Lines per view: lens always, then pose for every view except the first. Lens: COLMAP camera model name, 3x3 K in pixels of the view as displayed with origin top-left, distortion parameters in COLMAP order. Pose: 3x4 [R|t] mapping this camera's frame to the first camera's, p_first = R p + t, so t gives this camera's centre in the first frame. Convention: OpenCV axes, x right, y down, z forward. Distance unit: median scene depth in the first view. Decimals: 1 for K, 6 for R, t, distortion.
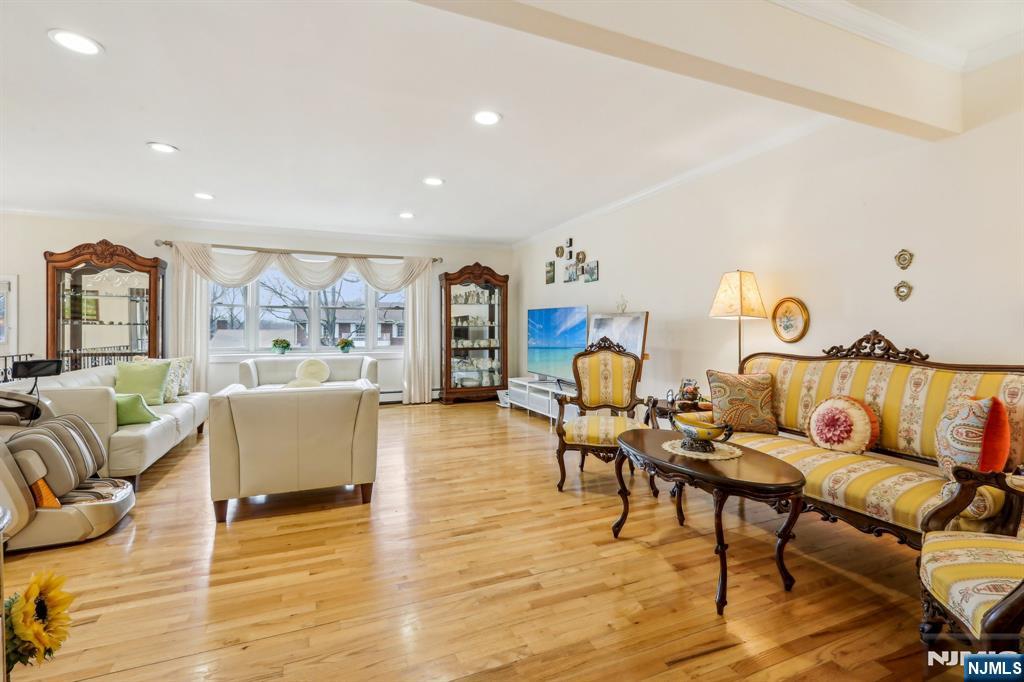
lens RADIAL K [[467.1, 0, 511.6], [0, 467.1, 333.2], [0, 0, 1]] dist [-0.001613, -0.000064]
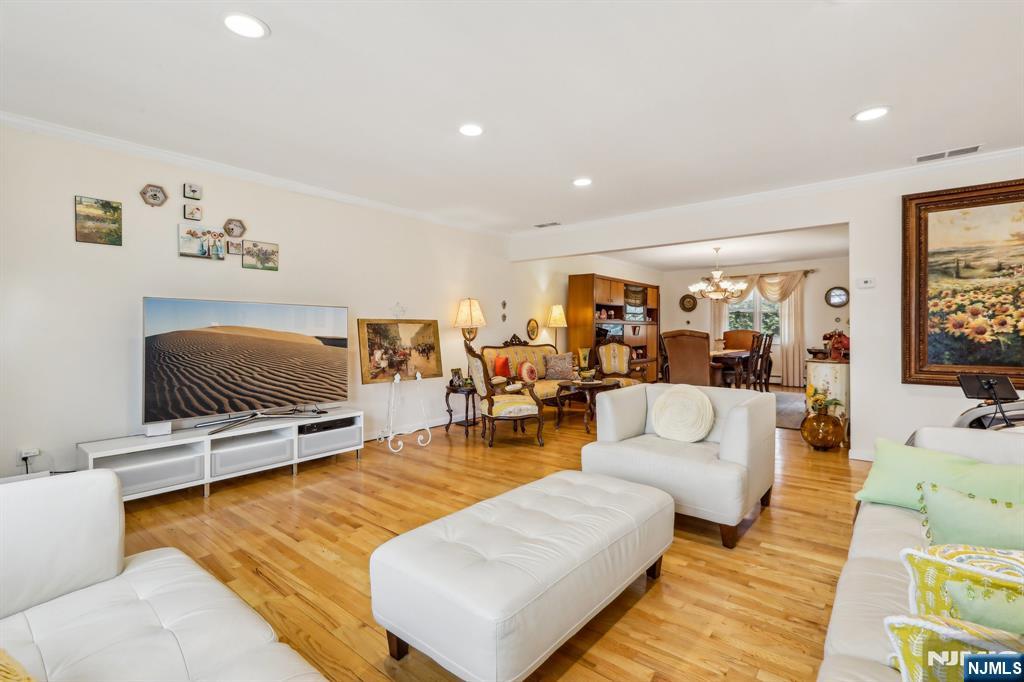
lens RADIAL K [[467.1, 0, 512.8], [0, 467.1, 336.9], [0, 0, 1]] dist [-0.001613, -0.000064]
pose [[-0.453549, -0.006997, 0.891204, -0.644442], [0.012552, 0.999820, 0.014237, -0.011565], [-0.891143, 0.017644, -0.453380, 0.974154]]
